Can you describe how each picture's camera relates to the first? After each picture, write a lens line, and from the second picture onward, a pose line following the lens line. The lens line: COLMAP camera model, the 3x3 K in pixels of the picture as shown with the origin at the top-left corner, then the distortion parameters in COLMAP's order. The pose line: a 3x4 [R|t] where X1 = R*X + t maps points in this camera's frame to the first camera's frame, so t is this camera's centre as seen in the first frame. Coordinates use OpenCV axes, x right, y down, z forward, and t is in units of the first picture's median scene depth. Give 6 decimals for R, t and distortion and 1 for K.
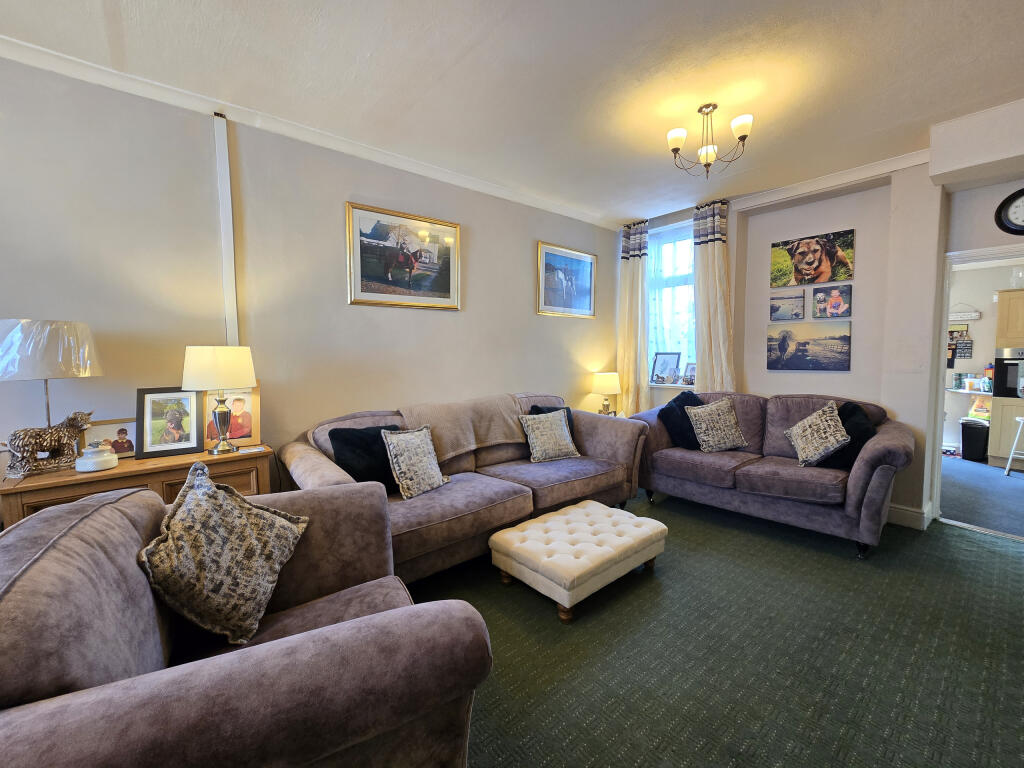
lens RADIAL K [[414.6, 0, 511.5], [0, 414.6, 380.0], [0, 0, 1]] dist [-0.002969, 0.001591]
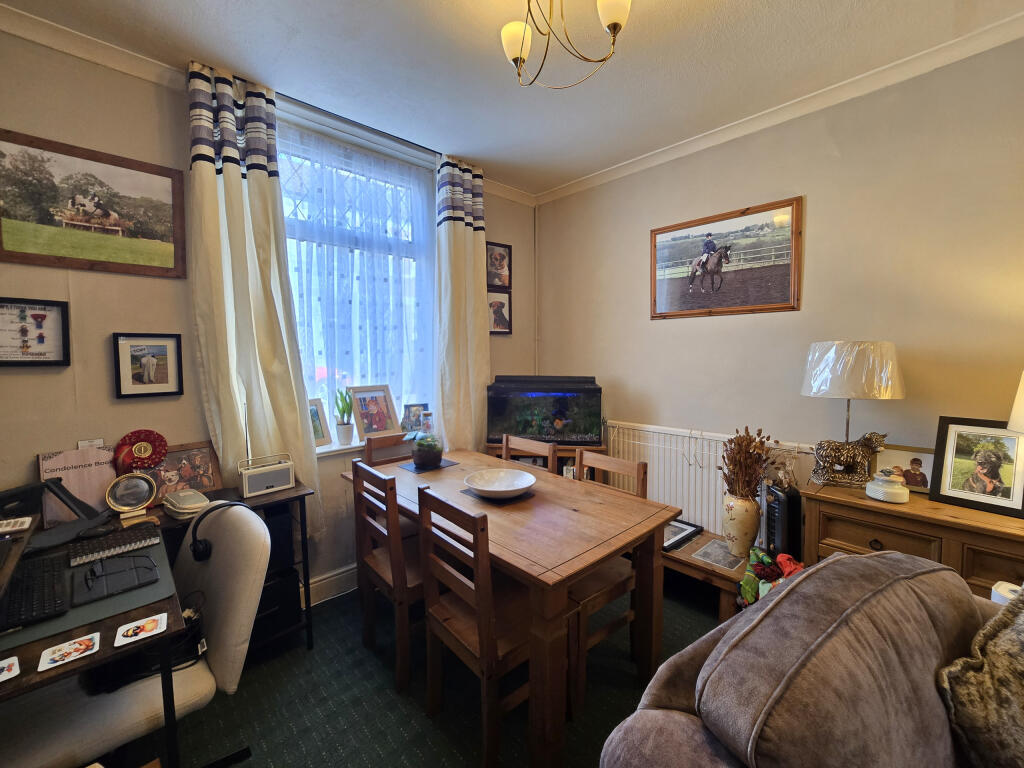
lens RADIAL K [[414.6, 0, 510.1], [0, 414.6, 380.7], [0, 0, 1]] dist [-0.002969, 0.001591]
pose [[0.047361, 0.062993, -0.996890, -0.207528], [-0.060687, 0.996347, 0.060075, -0.096838], [0.997033, 0.057653, 0.051011, 0.147804]]
